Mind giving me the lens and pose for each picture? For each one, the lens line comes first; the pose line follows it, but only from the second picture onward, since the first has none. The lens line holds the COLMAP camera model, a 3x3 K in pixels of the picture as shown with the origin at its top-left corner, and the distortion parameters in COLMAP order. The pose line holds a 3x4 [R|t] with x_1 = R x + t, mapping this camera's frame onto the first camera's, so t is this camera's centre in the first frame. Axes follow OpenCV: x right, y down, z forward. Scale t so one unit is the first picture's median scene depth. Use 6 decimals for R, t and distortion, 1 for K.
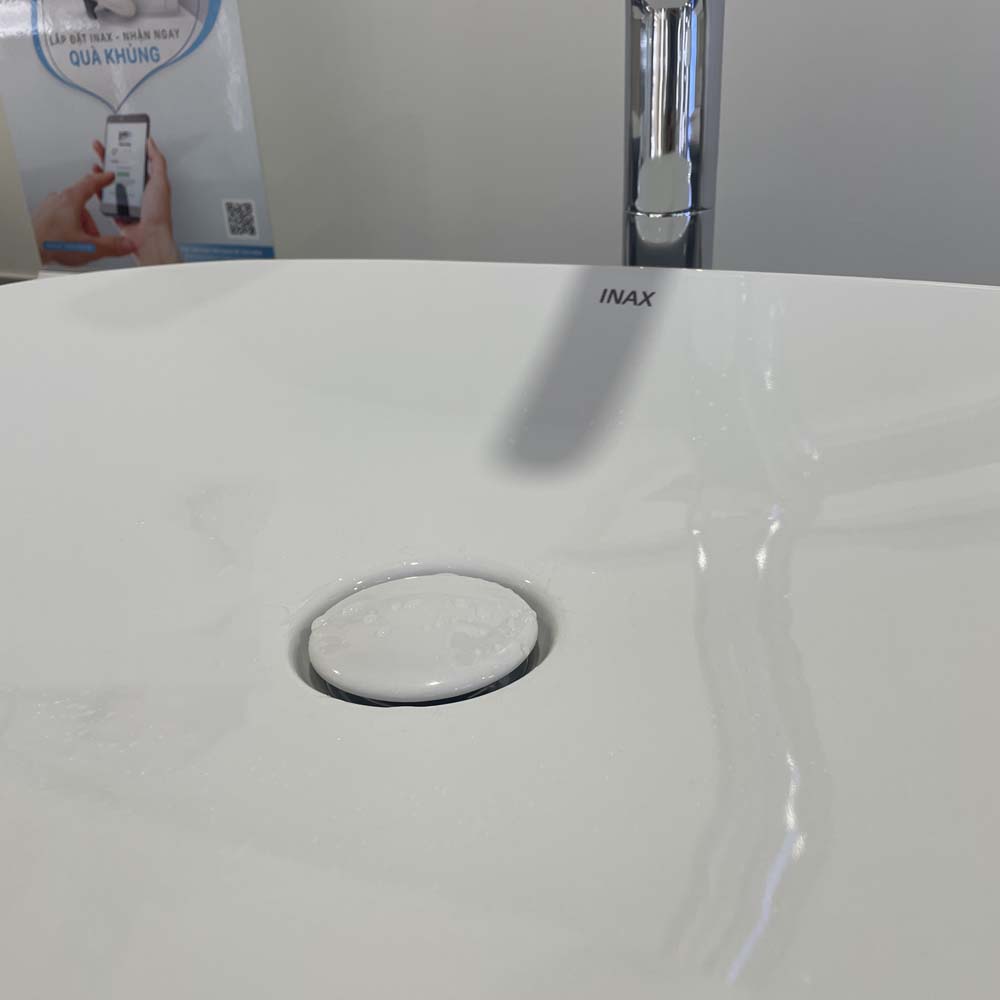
lens RADIAL K [[1021.8, 0, 500.0], [0, 1021.8, 500.0], [0, 0, 1]] dist [0.067758, -0.101696]
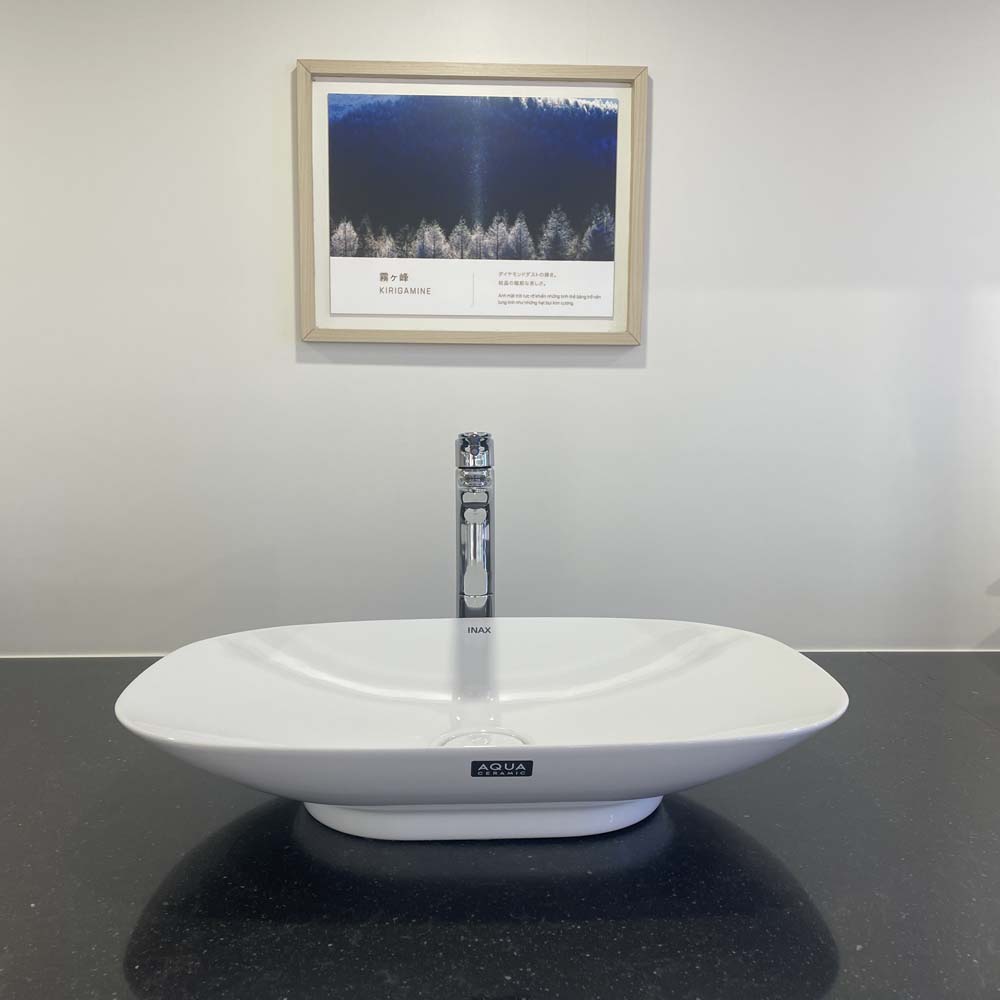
lens RADIAL K [[1021.8, 0, 500.0], [0, 1021.8, 500.0], [0, 0, 1]] dist [0.067758, -0.101696]
pose [[0.882467, 0.004259, 0.470355, -0.613335], [0.156099, 0.940638, -0.301386, 0.156769], [-0.443717, 0.339385, 0.829417, -0.710922]]
